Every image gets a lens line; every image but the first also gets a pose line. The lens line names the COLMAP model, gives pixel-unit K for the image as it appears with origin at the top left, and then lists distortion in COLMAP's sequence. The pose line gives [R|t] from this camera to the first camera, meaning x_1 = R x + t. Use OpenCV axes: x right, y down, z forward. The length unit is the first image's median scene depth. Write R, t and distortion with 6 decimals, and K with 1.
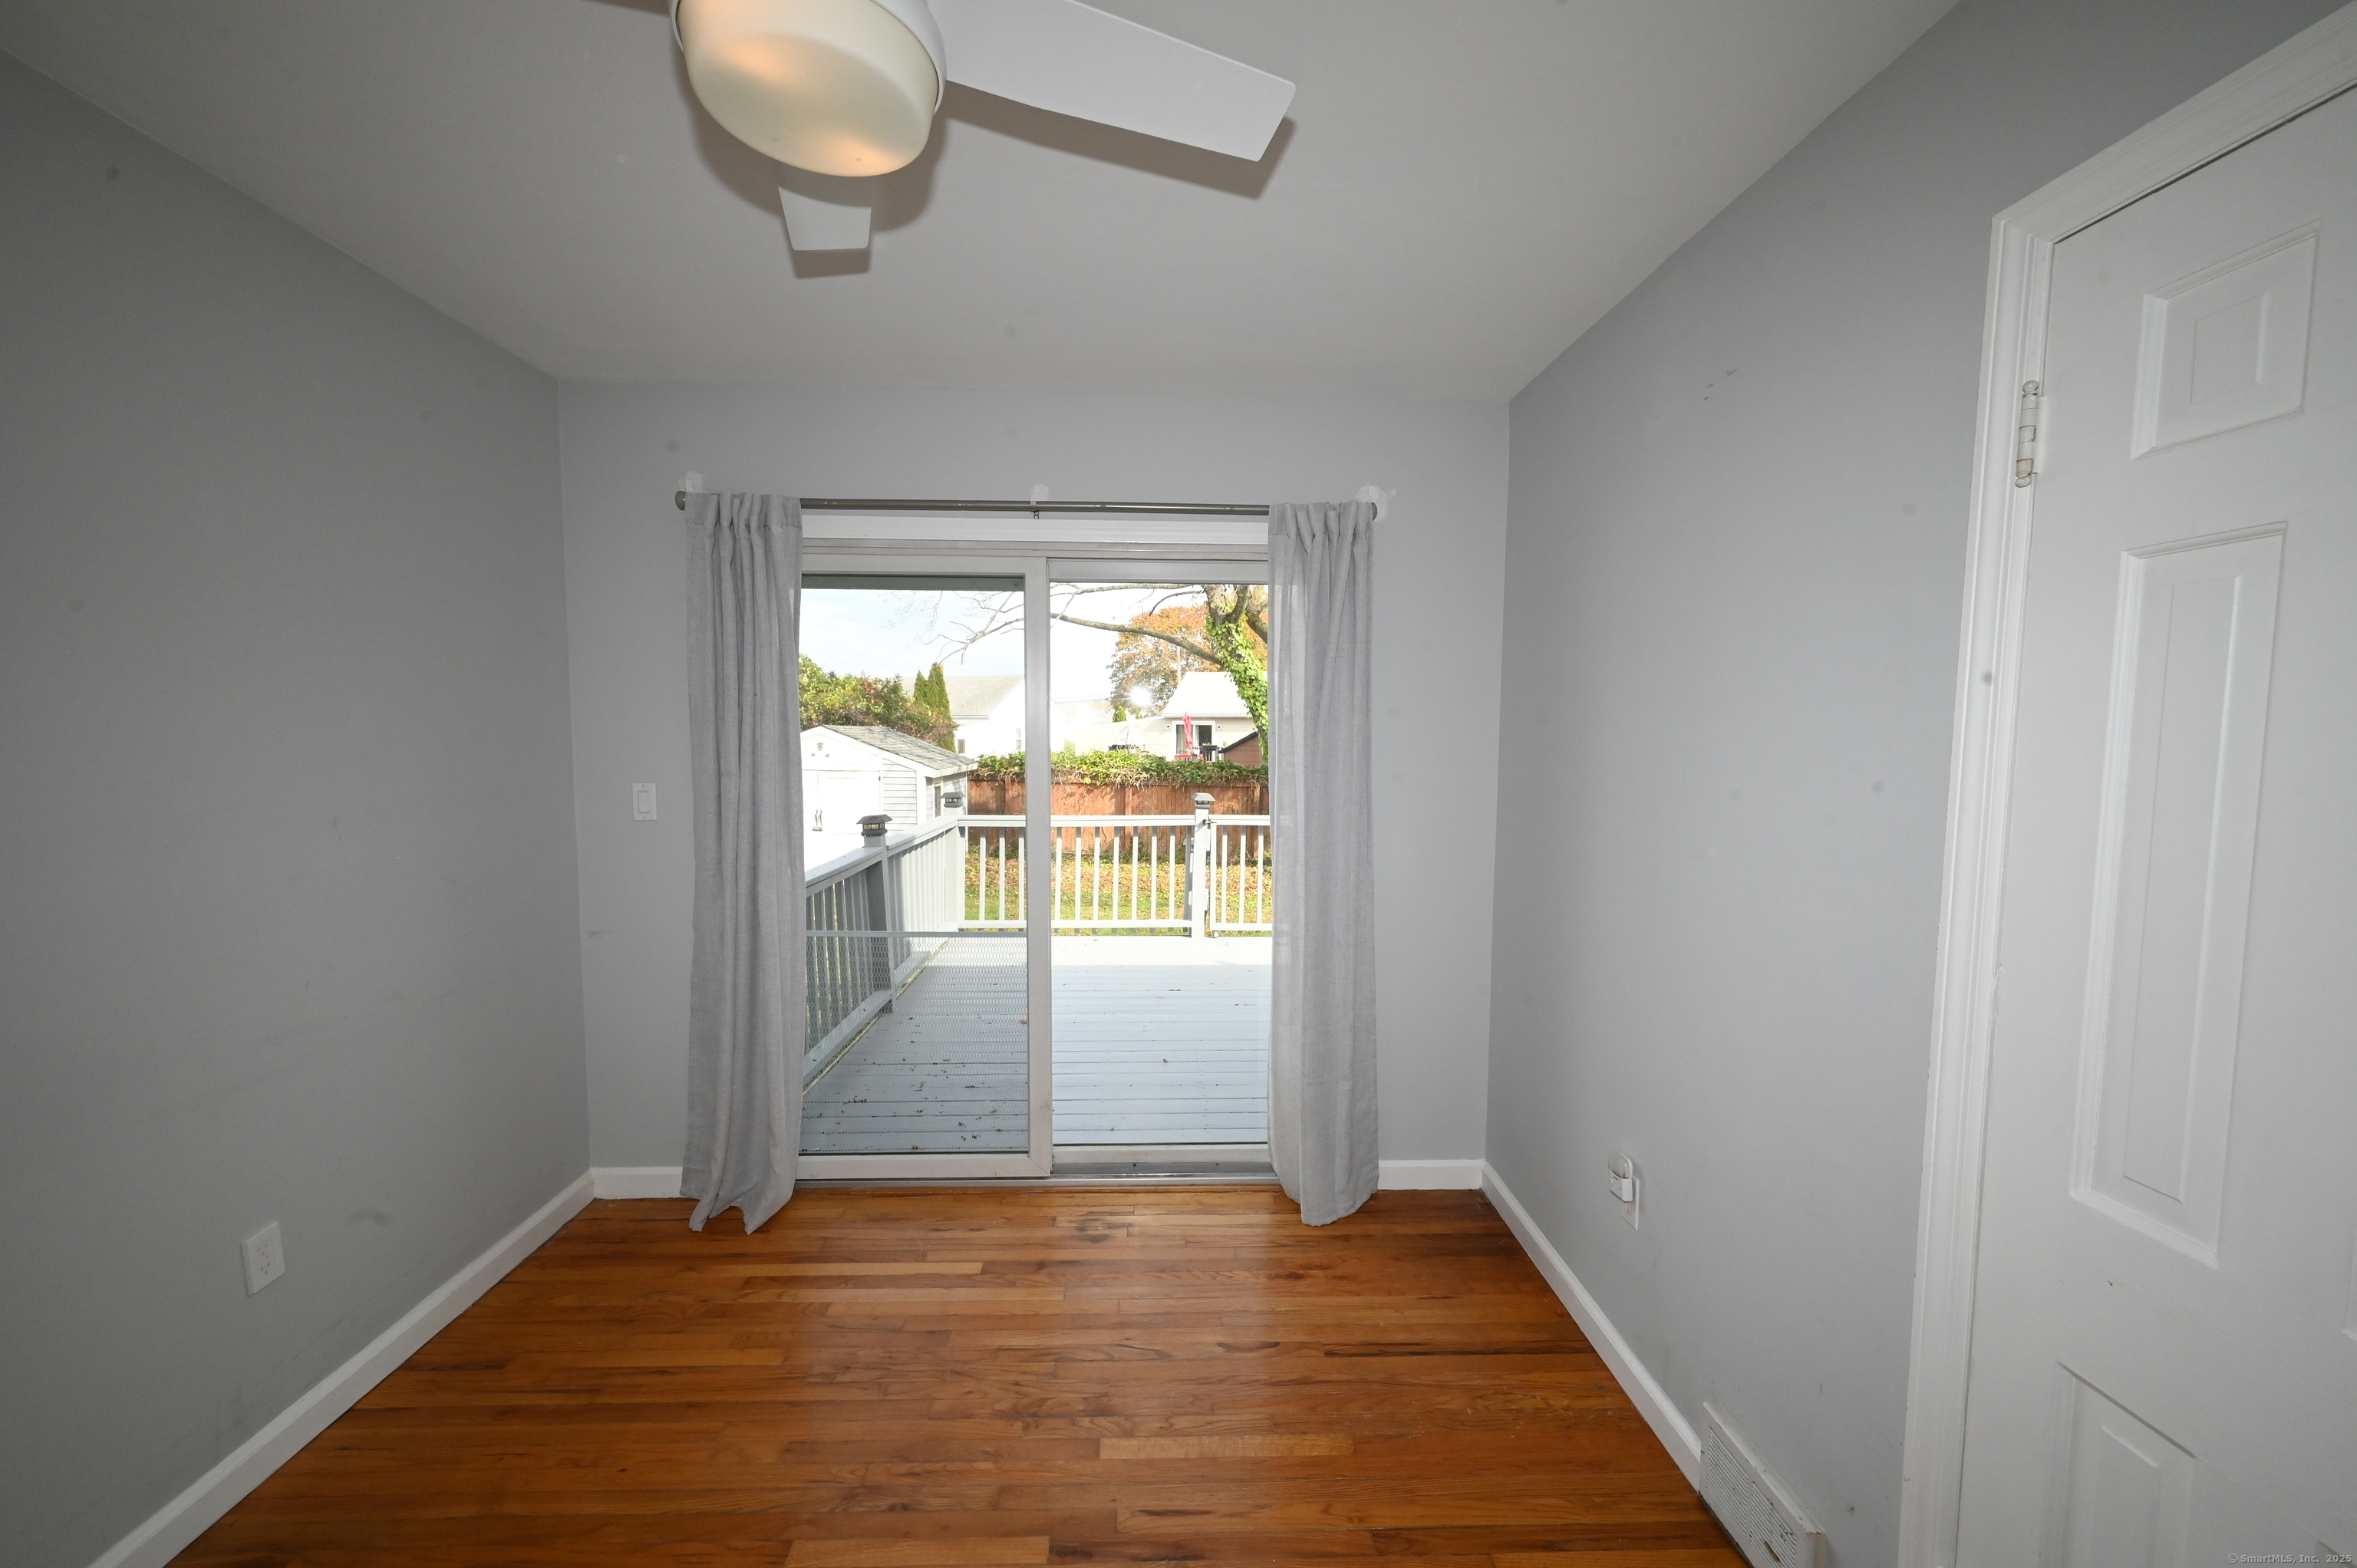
lens RADIAL K [[932.5, 0, 1165.2], [0, 932.5, 794.3], [0, 0, 1]] dist [0.003354, 0.000985]
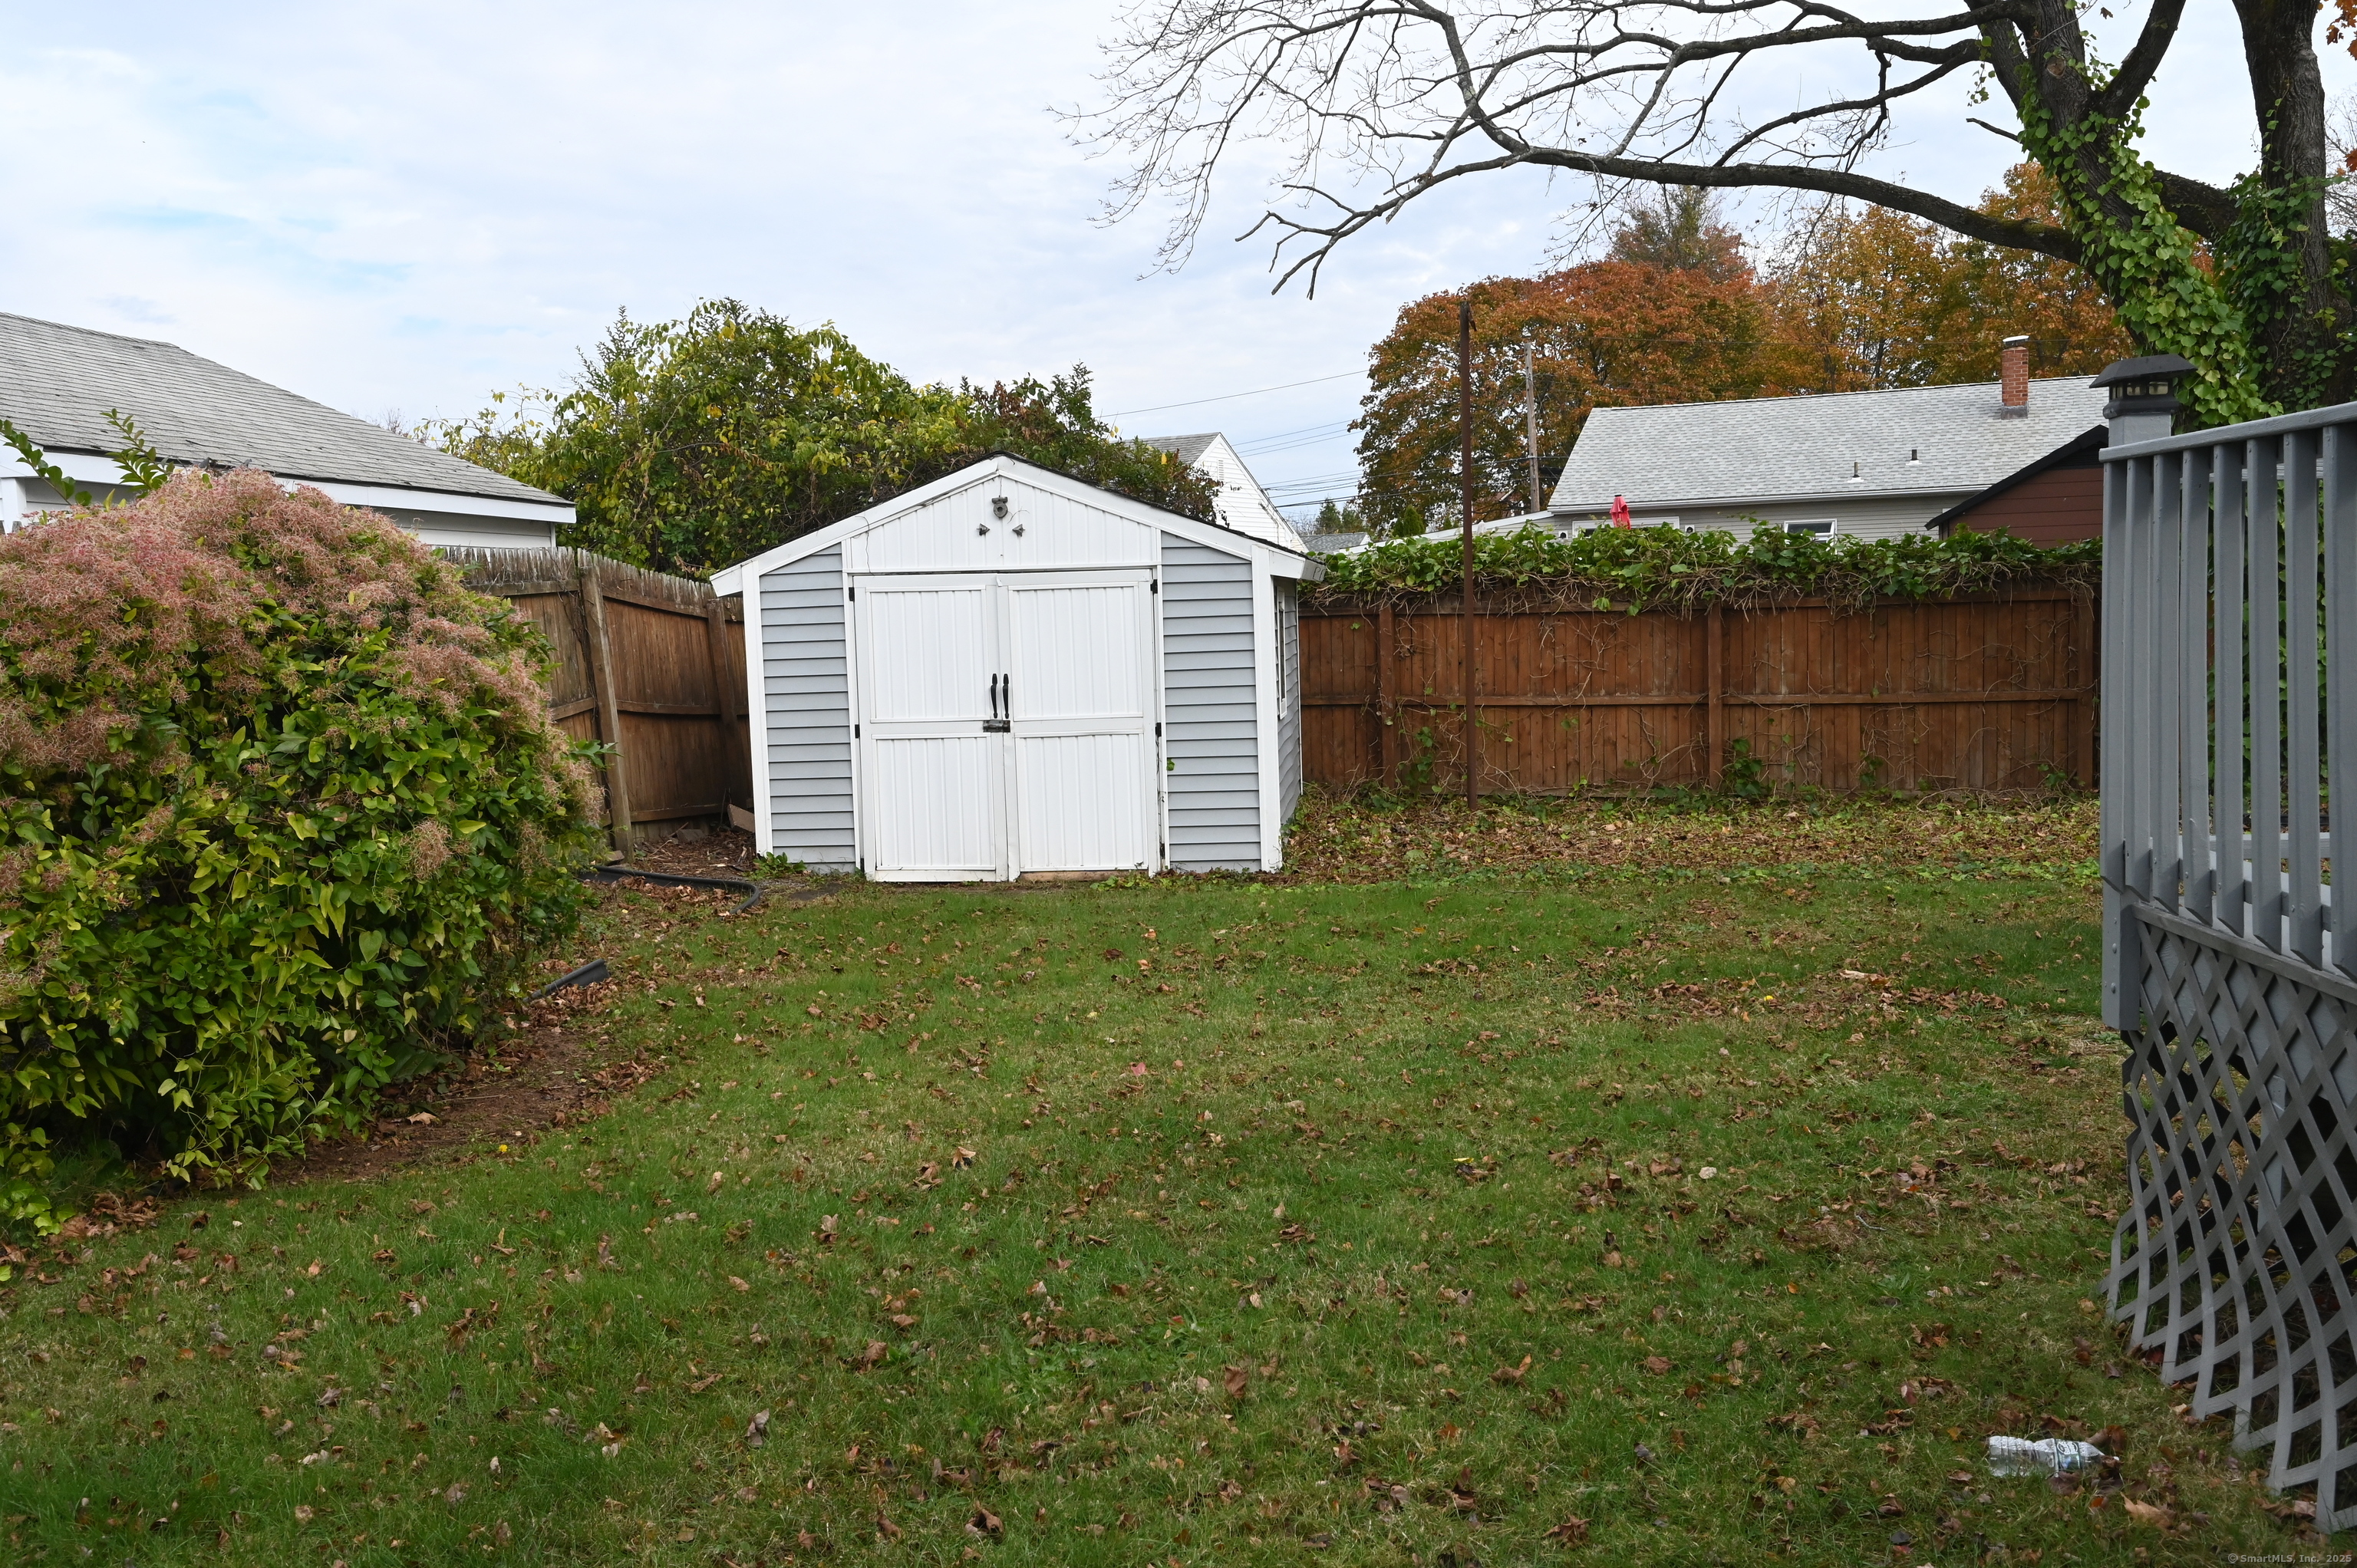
lens RADIAL K [[2049.0, 0, 1176.2], [0, 2049.0, 781.4], [0, 0, 1]] dist [-0.001261, 0.000585]
pose [[0.993092, -0.029295, -0.113623, -0.872991], [0.031679, 0.999313, 0.019233, 0.197619], [0.112982, -0.022699, 0.993338, 0.729307]]
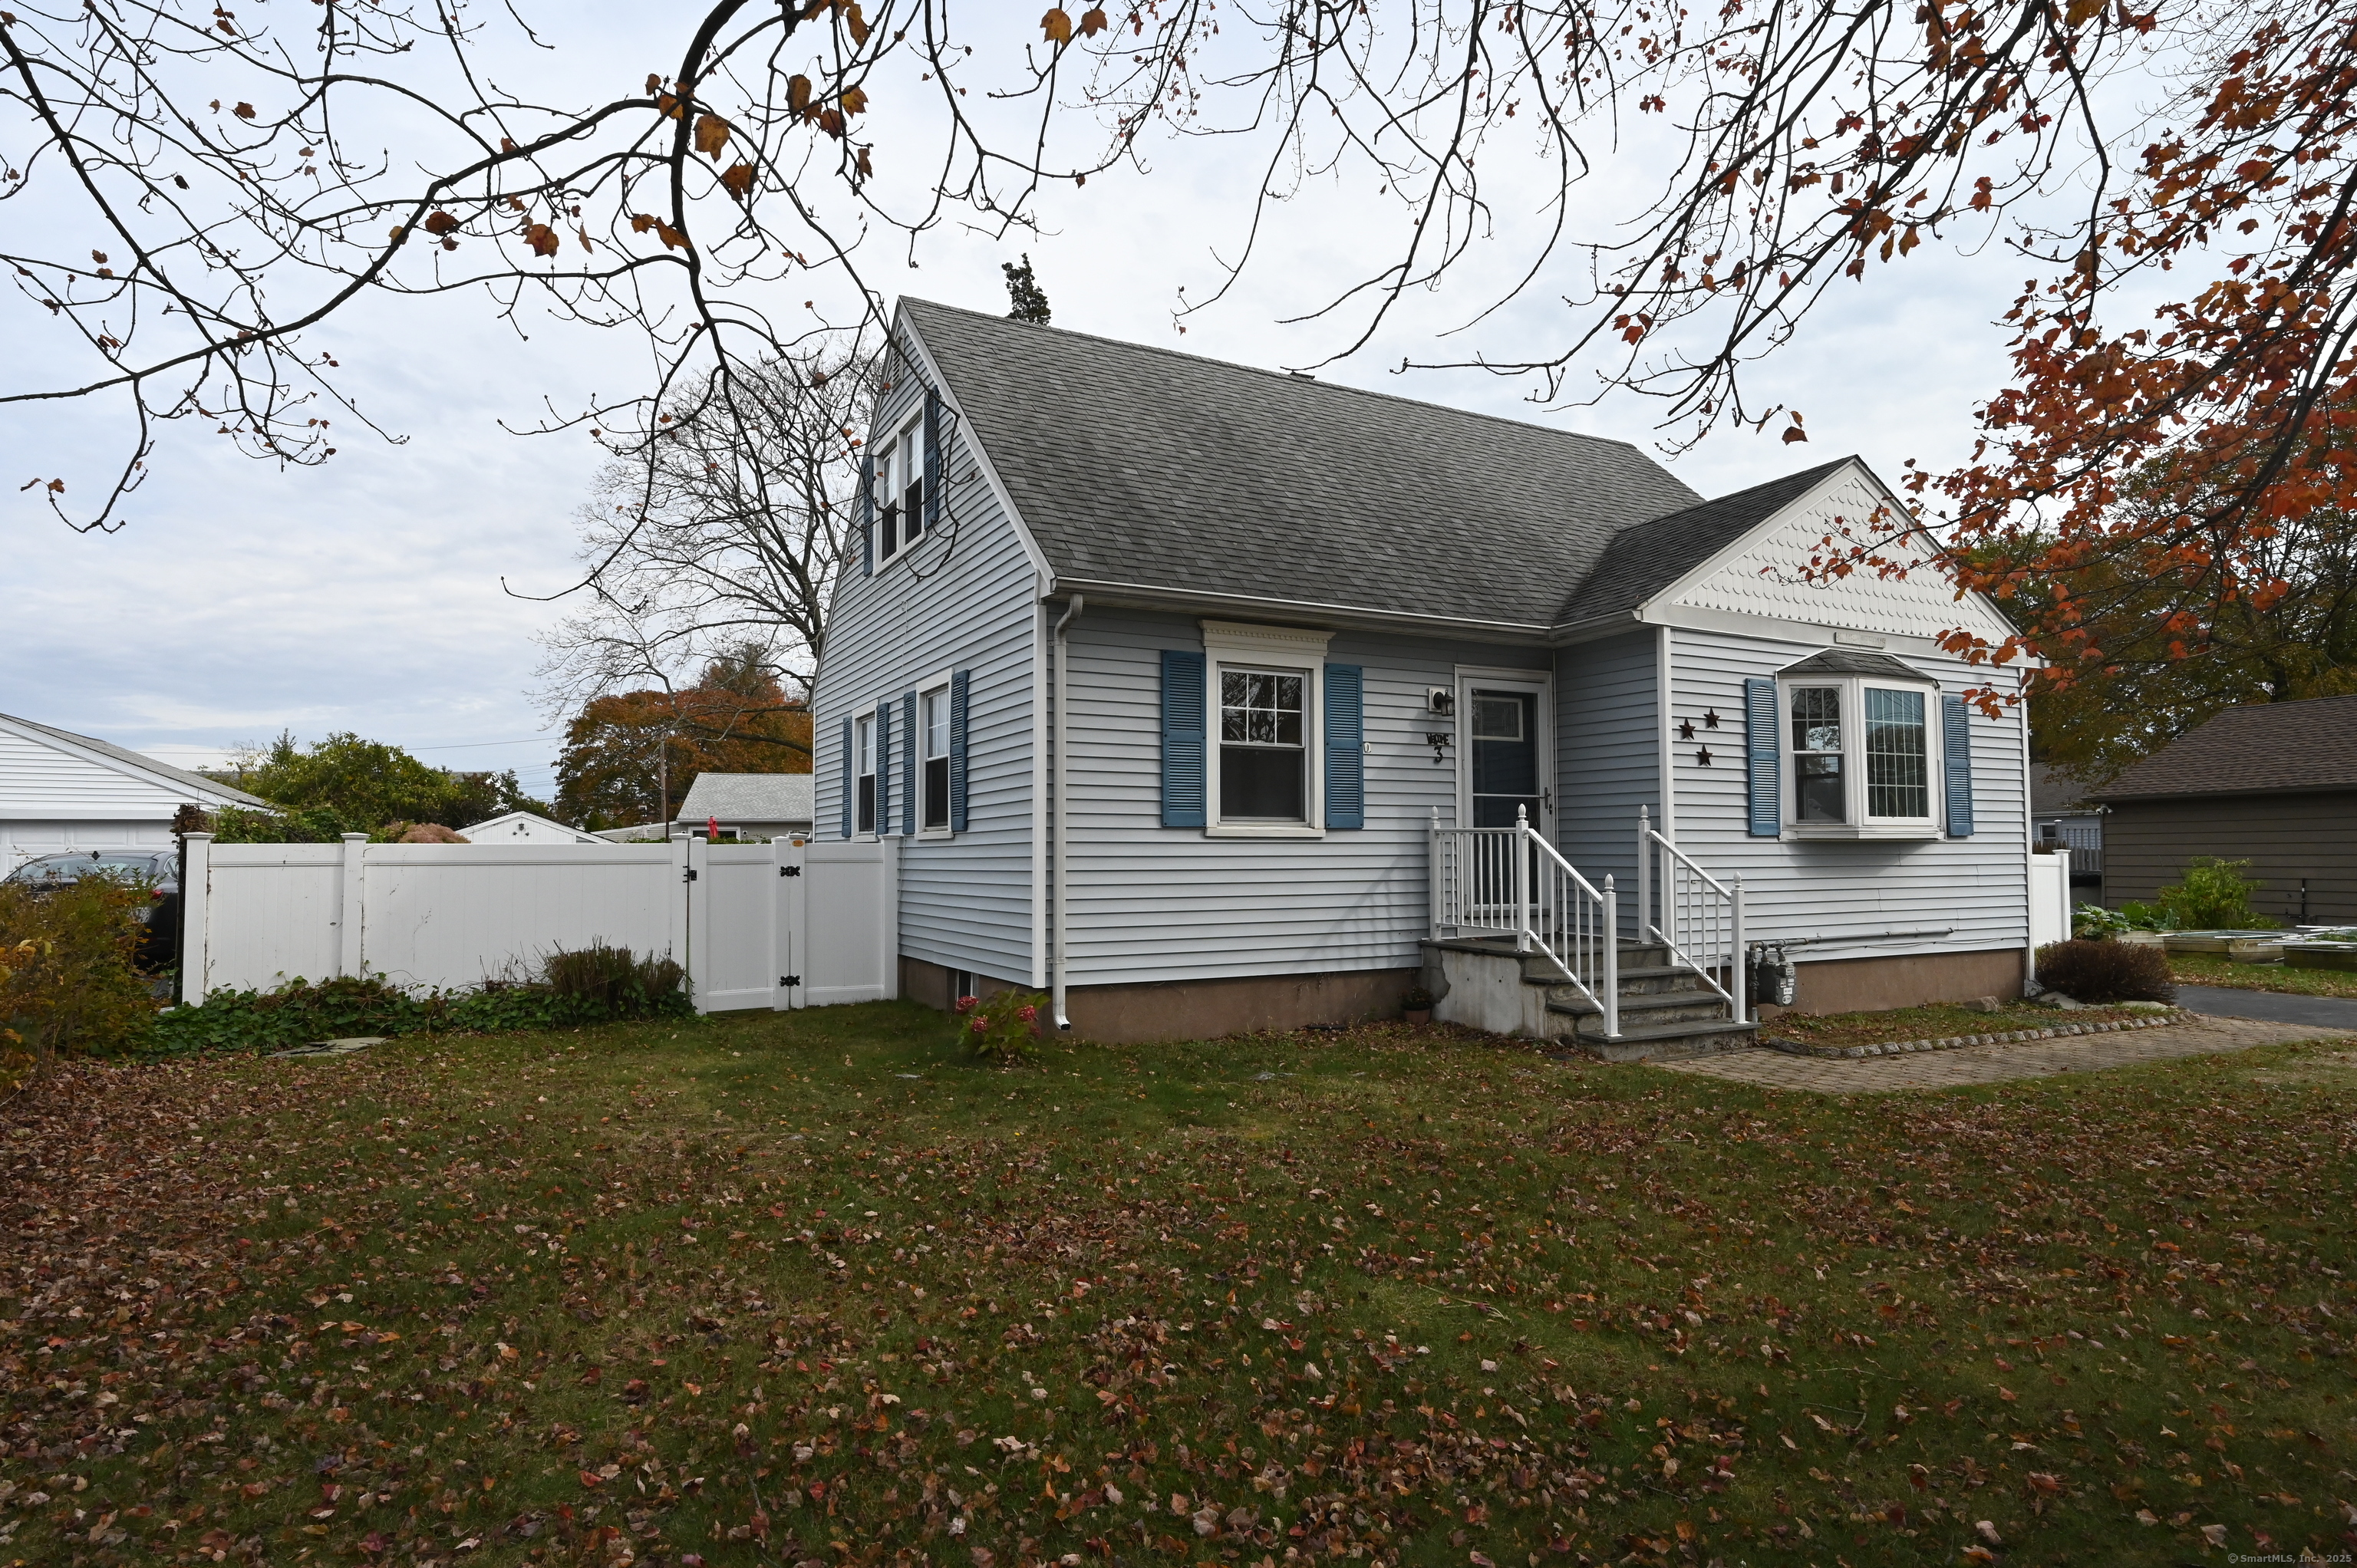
lens RADIAL K [[1284.5, 0, 1181.1], [0, 1284.5, 798.5], [0, 0, 1]] dist [-0.000747, -0.000191]
pose [[0.897394, 0.012191, 0.441061, -1.423479], [0.037988, 0.993772, -0.104758, 0.518808], [-0.439592, 0.110764, 0.891342, -3.834708]]
